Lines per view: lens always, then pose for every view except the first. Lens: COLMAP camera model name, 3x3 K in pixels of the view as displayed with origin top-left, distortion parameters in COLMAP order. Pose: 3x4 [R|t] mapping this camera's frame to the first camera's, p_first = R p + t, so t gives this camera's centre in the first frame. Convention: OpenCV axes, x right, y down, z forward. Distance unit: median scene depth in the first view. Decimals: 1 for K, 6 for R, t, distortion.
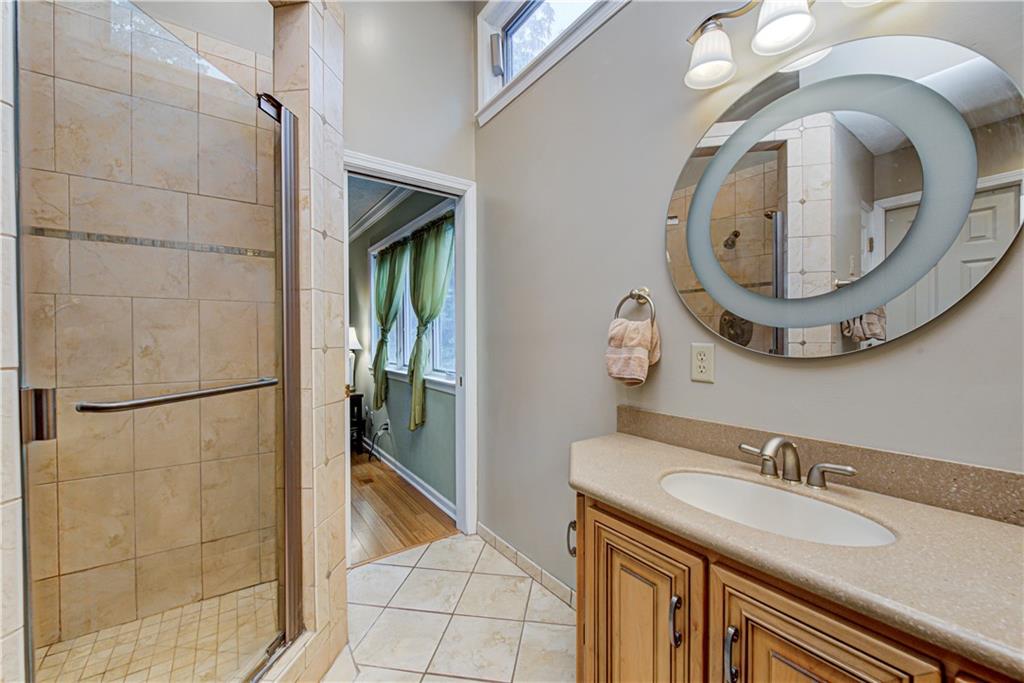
lens RADIAL K [[400.1, 0, 512.0], [0, 400.1, 341.5], [0, 0, 1]] dist [-0.000643, -0.000533]
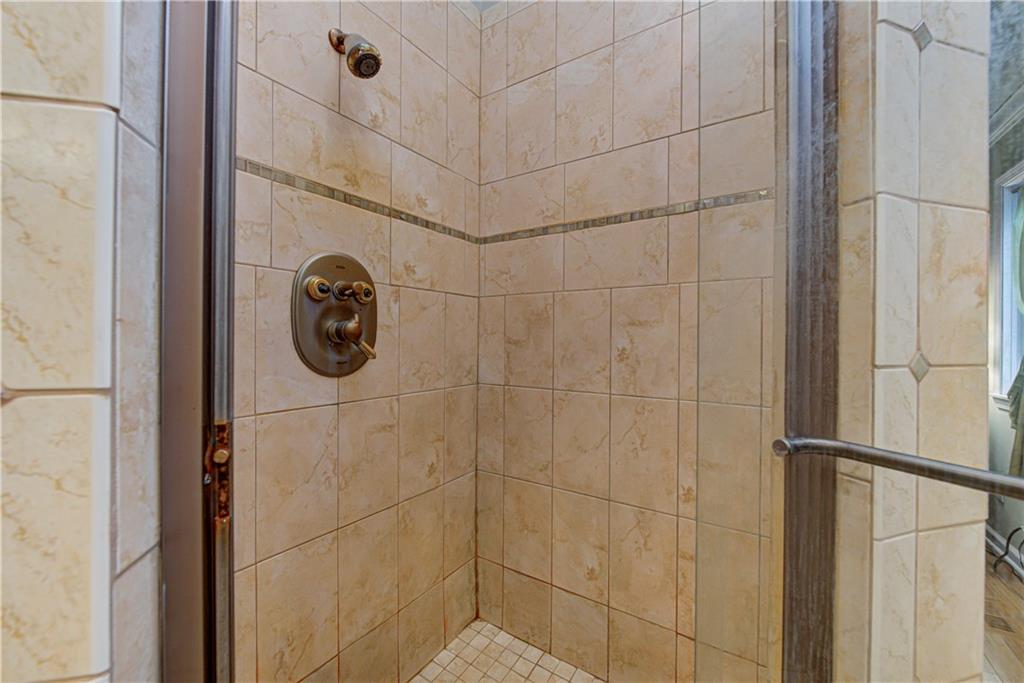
lens RADIAL K [[400.1, 0, 512.0], [0, 400.1, 341.5], [0, 0, 1]] dist [-0.000643, -0.000533]
pose [[0.364885, 0.007194, -0.931025, -0.253109], [-0.017866, 0.999840, 0.000724, 0.001997], [0.930881, 0.016369, 0.364955, 0.503199]]
